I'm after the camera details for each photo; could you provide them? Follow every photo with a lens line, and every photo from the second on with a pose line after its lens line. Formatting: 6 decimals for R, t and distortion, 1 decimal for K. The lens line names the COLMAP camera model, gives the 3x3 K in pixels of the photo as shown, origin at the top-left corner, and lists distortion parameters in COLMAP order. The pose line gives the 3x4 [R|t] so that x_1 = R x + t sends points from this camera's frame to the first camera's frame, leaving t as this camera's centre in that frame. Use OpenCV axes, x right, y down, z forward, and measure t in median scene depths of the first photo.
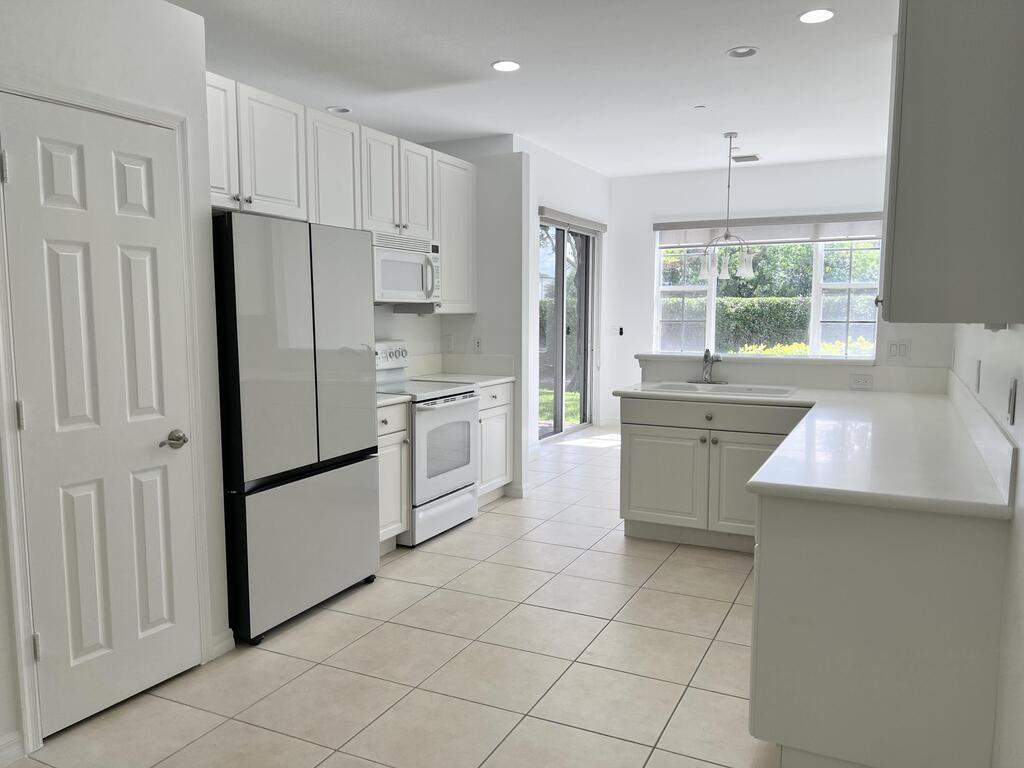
lens RADIAL K [[779.1, 0, 512.0], [0, 779.1, 384.0], [0, 0, 1]] dist [0.075735, -0.109029]
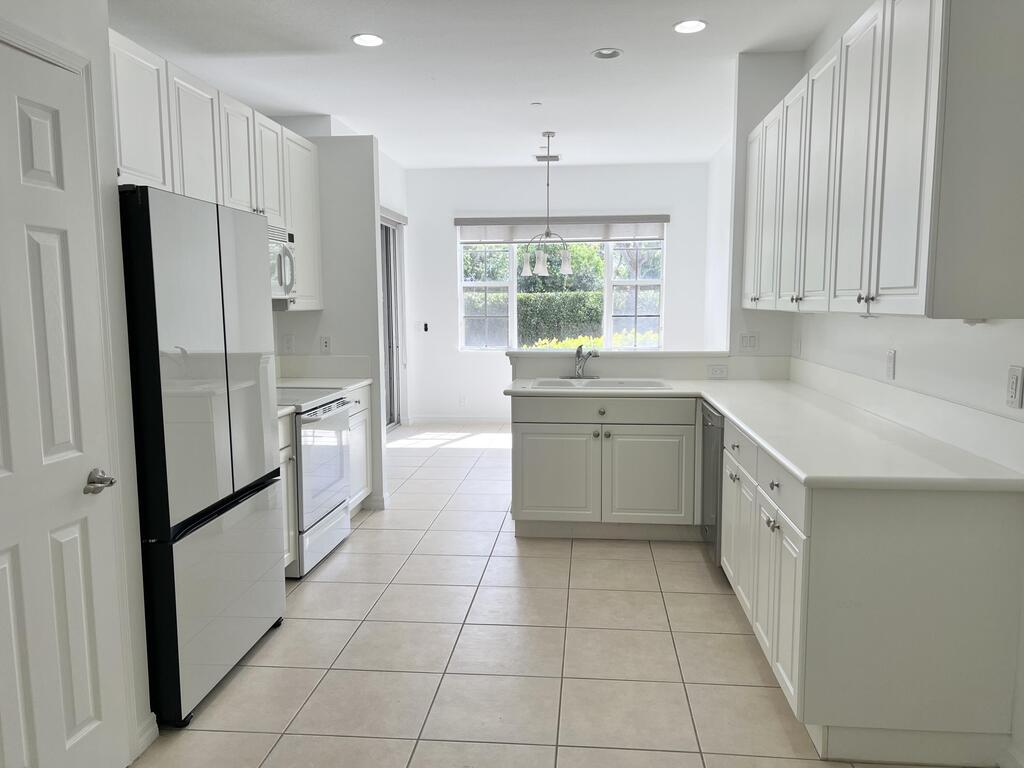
lens RADIAL K [[779.1, 0, 512.0], [0, 779.1, 384.0], [0, 0, 1]] dist [0.075735, -0.109029]
pose [[0.932092, -0.042207, 0.359755, -0.201603], [0.039418, 0.999109, 0.015087, -0.012452], [-0.360072, 0.000119, 0.932925, 0.088222]]
